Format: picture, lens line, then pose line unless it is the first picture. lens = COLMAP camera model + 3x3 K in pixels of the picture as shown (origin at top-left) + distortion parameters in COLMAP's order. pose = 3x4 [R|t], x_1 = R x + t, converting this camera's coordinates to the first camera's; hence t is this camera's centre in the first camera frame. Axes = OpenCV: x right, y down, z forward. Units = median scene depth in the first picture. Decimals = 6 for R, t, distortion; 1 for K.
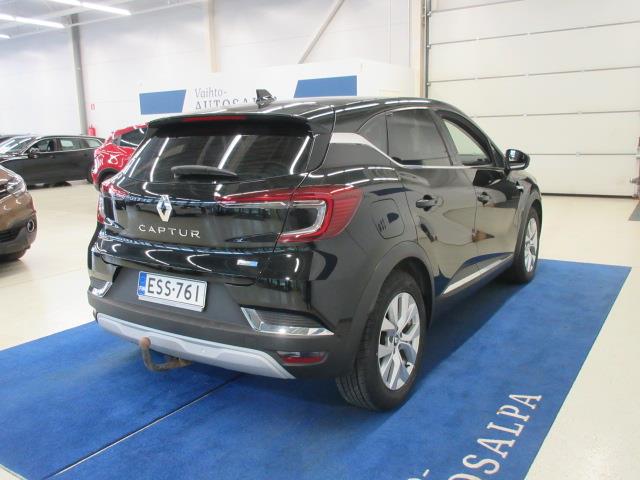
lens RADIAL K [[565.4, 0, 319.9], [0, 565.4, 241.5], [0, 0, 1]] dist [-0.000348, 0.008440]
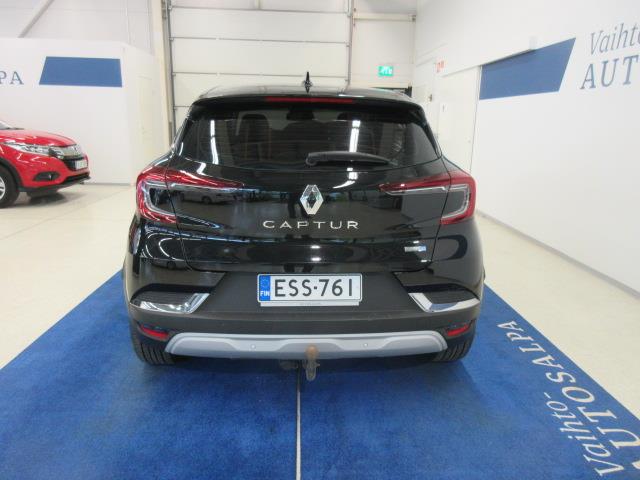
lens RADIAL K [[476.2, 0, 318.4], [0, 476.2, 240.0], [0, 0, 1]] dist [0.012316, -0.003738]
pose [[0.809287, -0.107813, 0.577434, -0.693324], [0.075719, 0.993958, 0.079460, -0.053389], [-0.582512, -0.020583, 0.812561, 0.370576]]
